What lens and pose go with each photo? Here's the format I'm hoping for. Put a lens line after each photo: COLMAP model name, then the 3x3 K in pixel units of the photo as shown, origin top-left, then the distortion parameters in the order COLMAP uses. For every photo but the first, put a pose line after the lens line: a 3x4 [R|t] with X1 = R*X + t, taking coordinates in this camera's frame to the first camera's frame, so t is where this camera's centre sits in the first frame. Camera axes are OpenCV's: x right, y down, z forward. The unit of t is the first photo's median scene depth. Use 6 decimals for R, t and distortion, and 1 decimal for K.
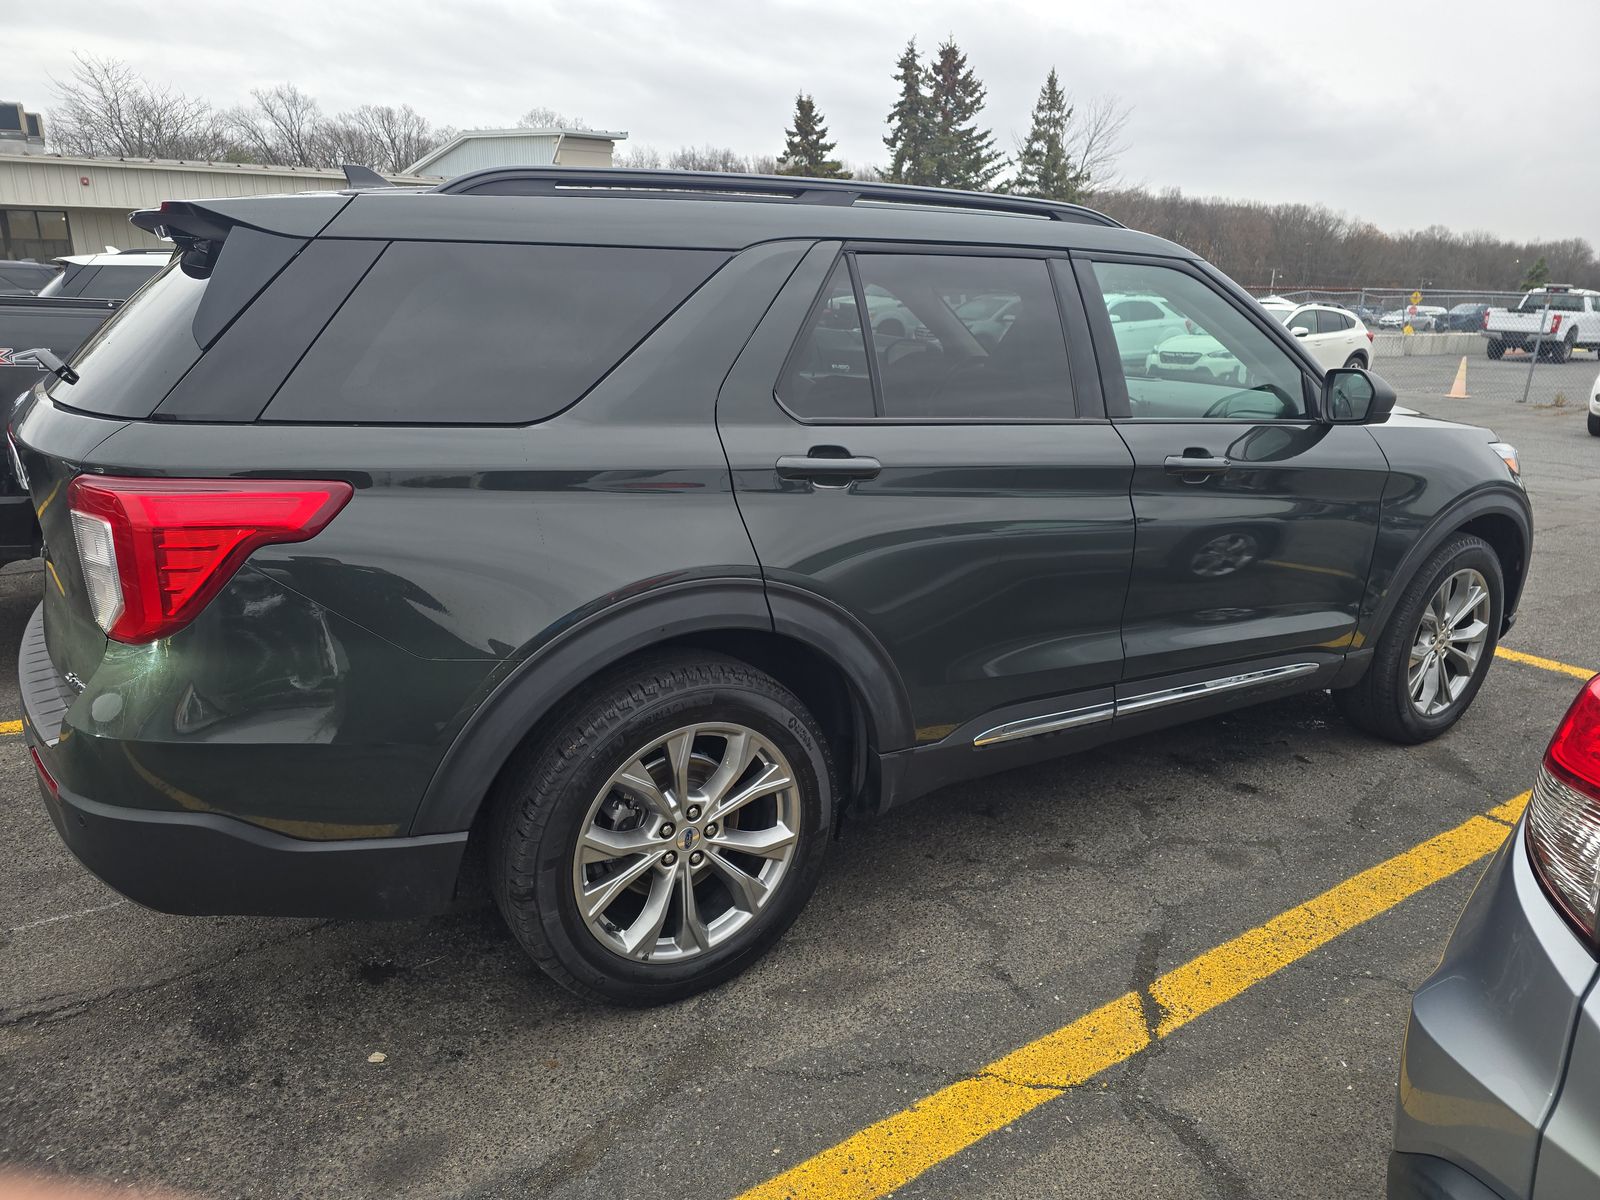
lens RADIAL K [[1067.5, 0, 804.3], [0, 1067.5, 606.1], [0, 0, 1]] dist [-0.005561, -0.003814]
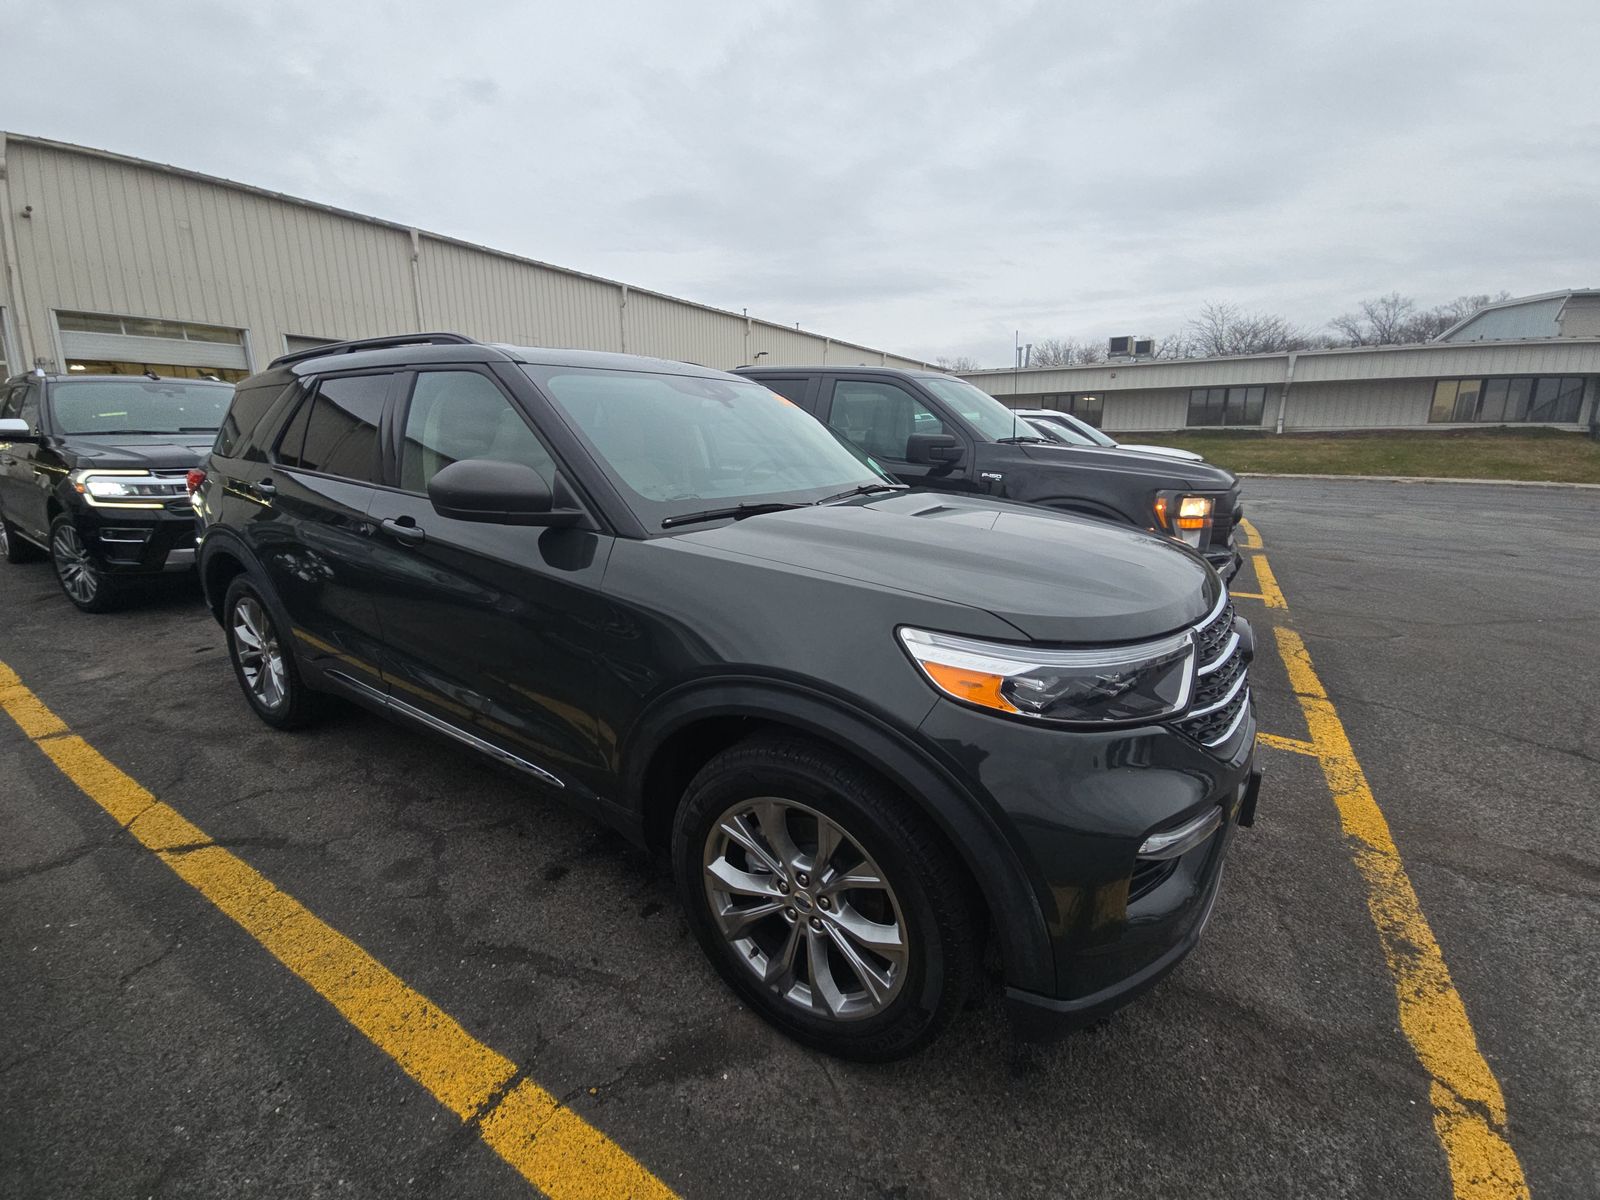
lens RADIAL K [[642.0, 0, 815.5], [0, 642.0, 608.9], [0, 0, 1]] dist [-0.011205, -0.001460]
pose [[0.430648, 0.214062, -0.876767, 1.375723], [-0.238900, 0.963850, 0.117981, -0.276693], [0.870327, 0.158652, 0.466219, 1.227812]]
